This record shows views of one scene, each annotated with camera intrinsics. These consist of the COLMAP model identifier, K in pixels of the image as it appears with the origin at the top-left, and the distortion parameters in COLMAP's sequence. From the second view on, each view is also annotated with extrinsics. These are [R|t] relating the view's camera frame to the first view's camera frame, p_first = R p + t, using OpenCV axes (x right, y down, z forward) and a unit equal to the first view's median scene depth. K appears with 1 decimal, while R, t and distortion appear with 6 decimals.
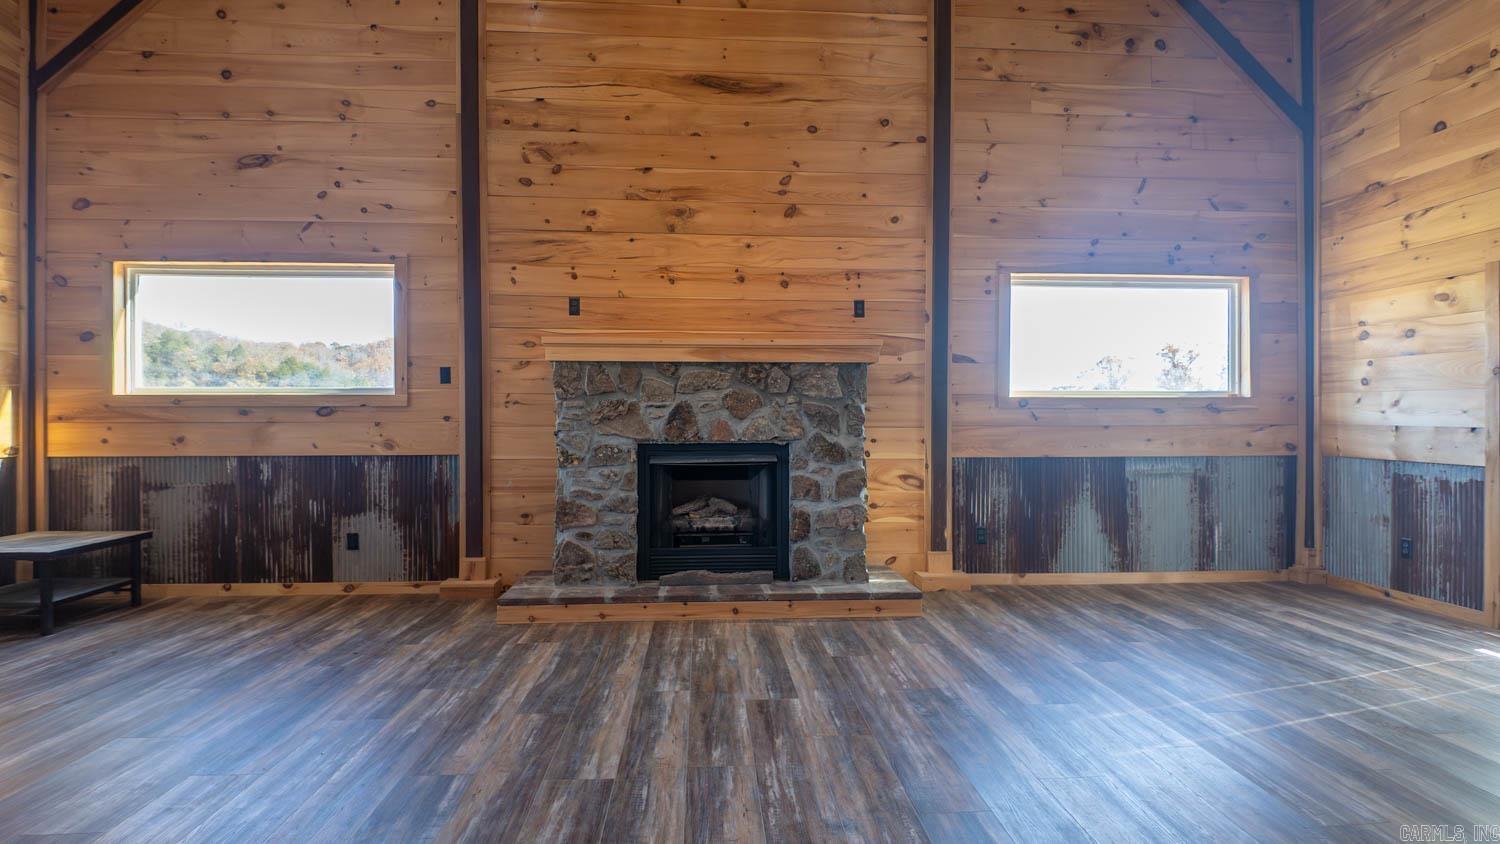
lens RADIAL K [[774.9, 0, 758.5], [0, 774.9, 427.6], [0, 0, 1]] dist [0.017913, -0.024953]
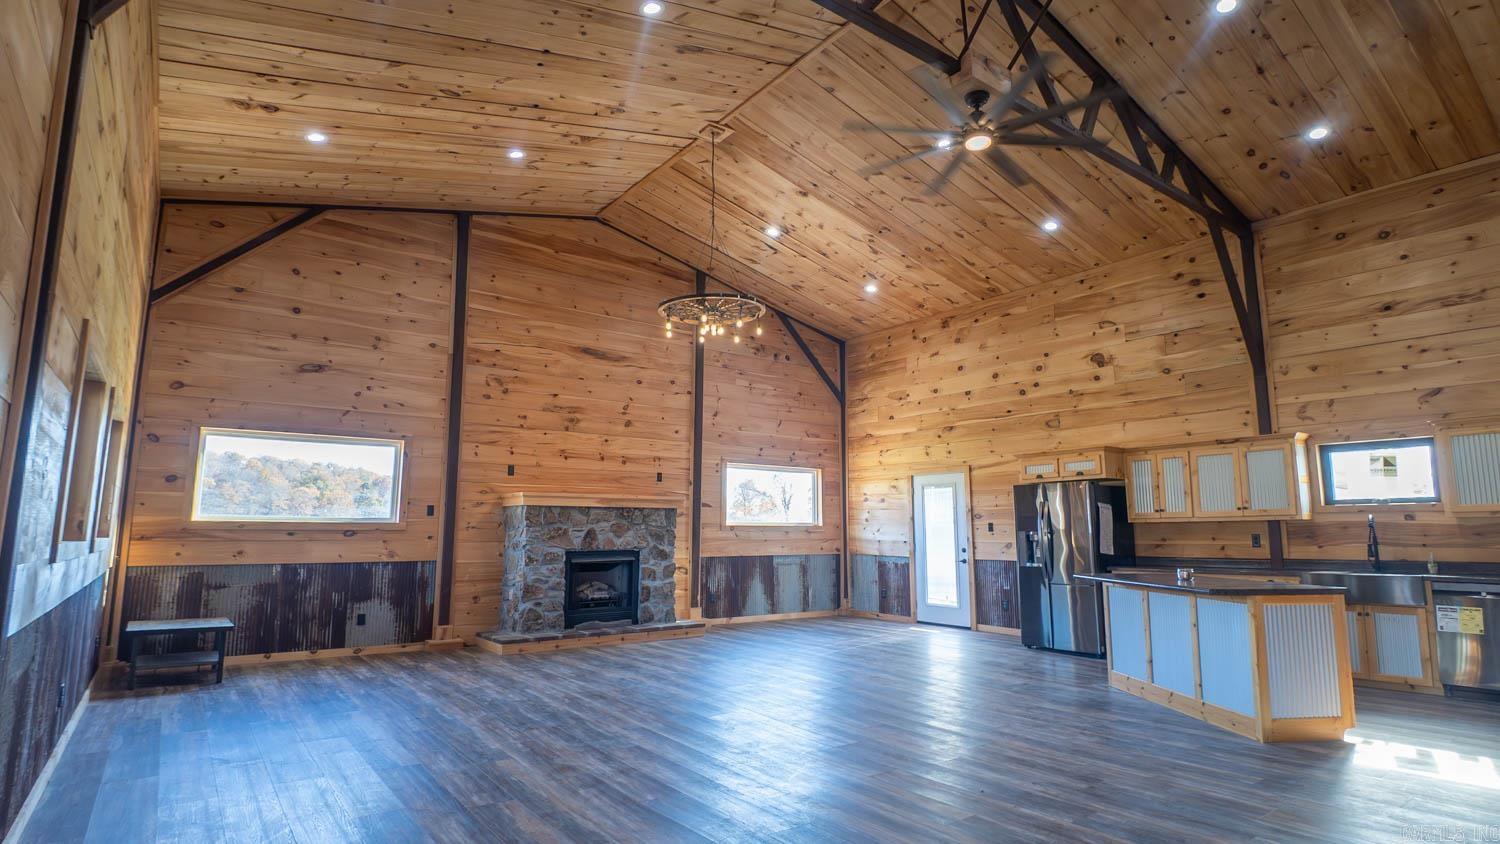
lens RADIAL K [[774.9, 0, 752.5], [0, 774.9, 425.2], [0, 0, 1]] dist [0.017913, -0.024953]
pose [[0.840575, 0.075810, 0.536365, -0.723080], [0.002719, 0.989556, -0.144124, -0.007896], [-0.541689, 0.122605, 0.831590, -0.724206]]
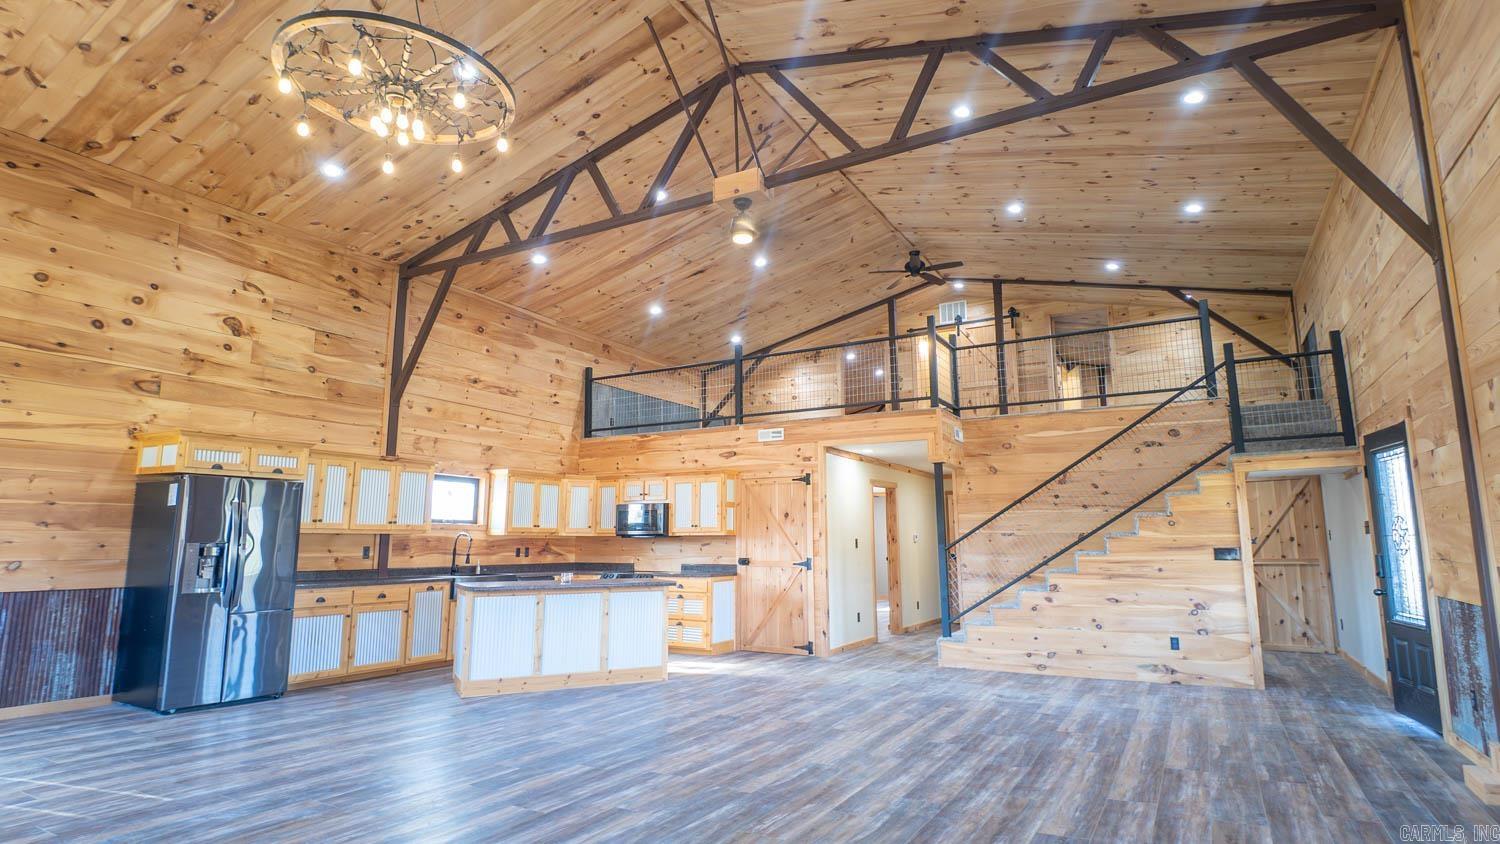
lens RADIAL K [[774.9, 0, 758.3], [0, 774.9, 417.0], [0, 0, 1]] dist [0.017913, -0.024953]
pose [[-0.832435, 0.087914, 0.547104, -0.669003], [0.001059, 0.987585, -0.157083, -0.022953], [-0.554122, -0.130182, -0.822193, 0.869102]]
